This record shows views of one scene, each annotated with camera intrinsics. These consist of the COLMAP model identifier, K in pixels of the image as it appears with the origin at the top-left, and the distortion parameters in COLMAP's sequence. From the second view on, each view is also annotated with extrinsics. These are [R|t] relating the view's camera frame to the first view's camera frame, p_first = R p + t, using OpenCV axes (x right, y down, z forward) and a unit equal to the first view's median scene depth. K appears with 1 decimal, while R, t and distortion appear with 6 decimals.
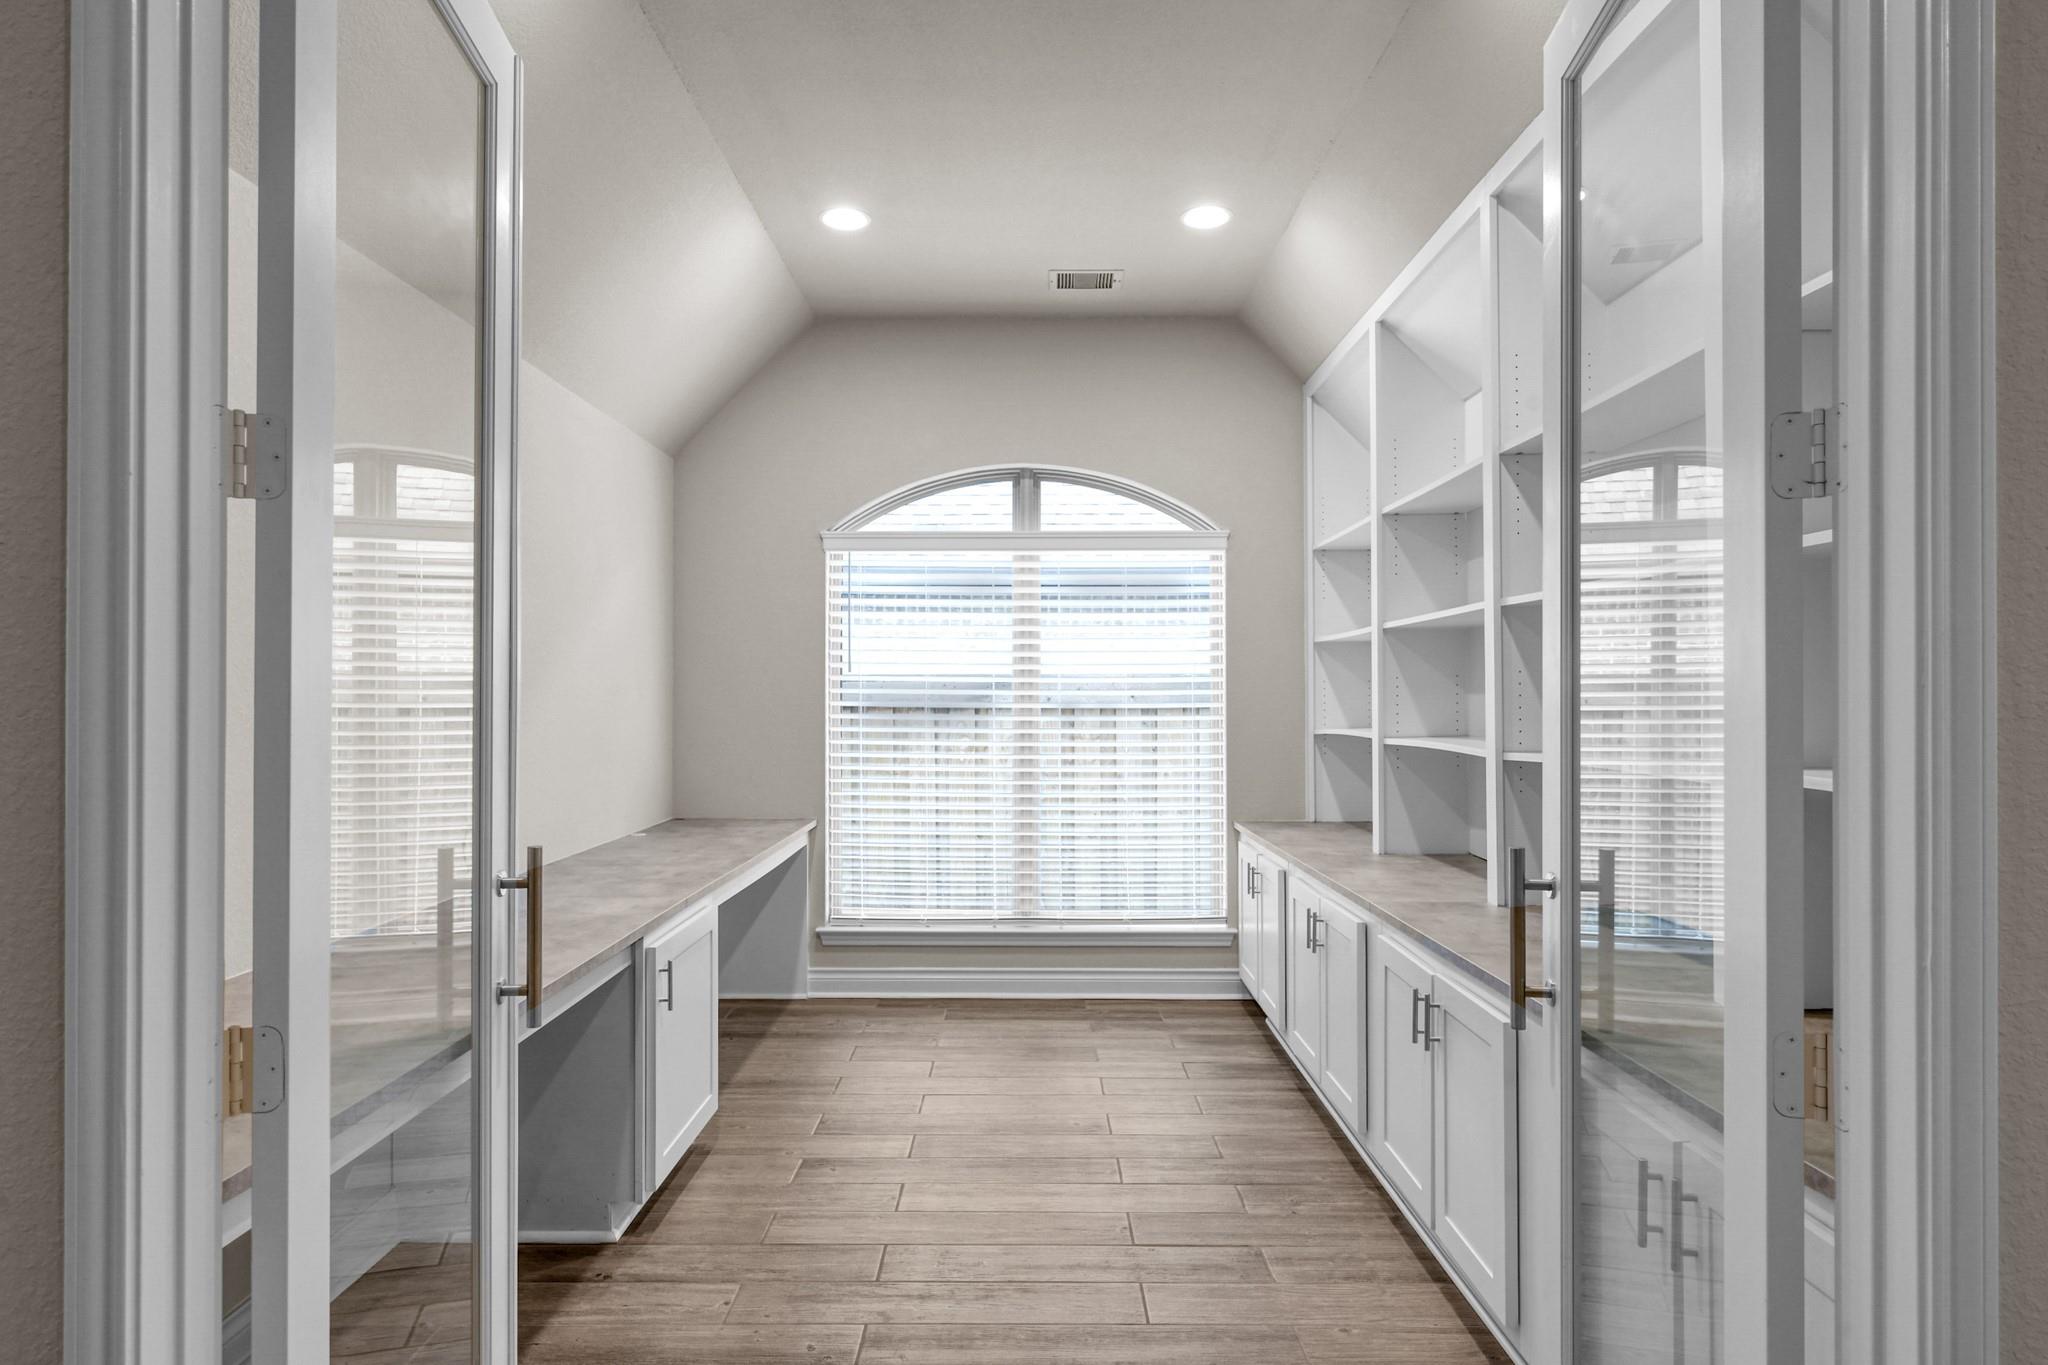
lens RADIAL K [[1198.6, 0, 1020.2], [0, 1198.6, 684.5], [0, 0, 1]] dist [-0.008131, -0.000231]
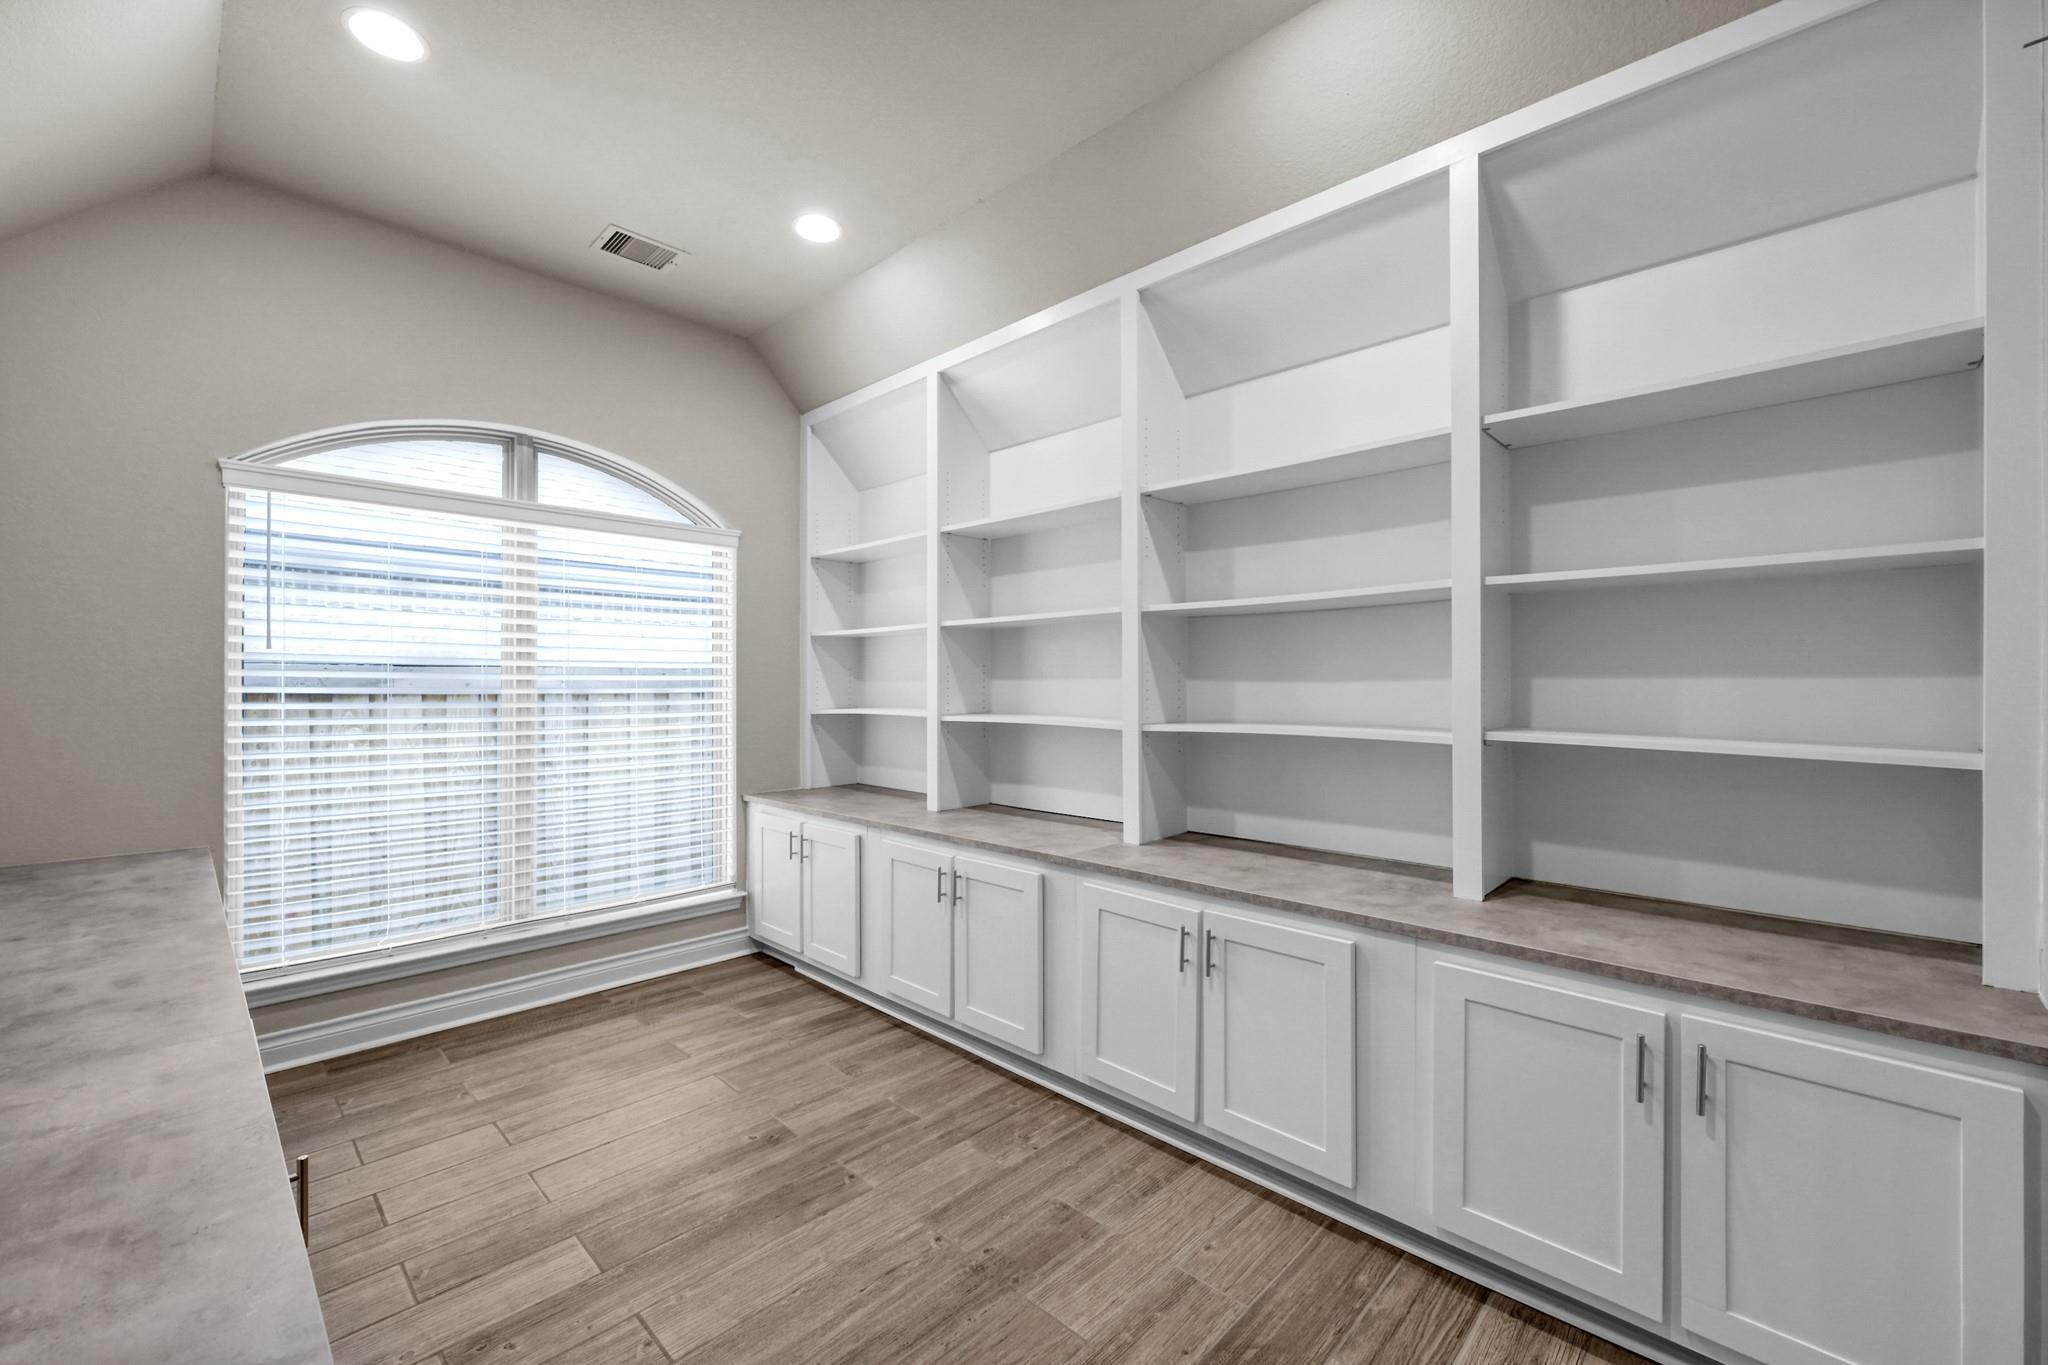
lens RADIAL K [[820.2, 0, 1029.3], [0, 820.2, 682.6], [0, 0, 1]] dist [-0.004030, 0.000855]
pose [[0.683547, 0.002587, 0.729902, -0.201410], [-0.007980, 0.999960, 0.003928, 0.005493], [-0.729862, -0.008510, 0.683541, 0.301836]]
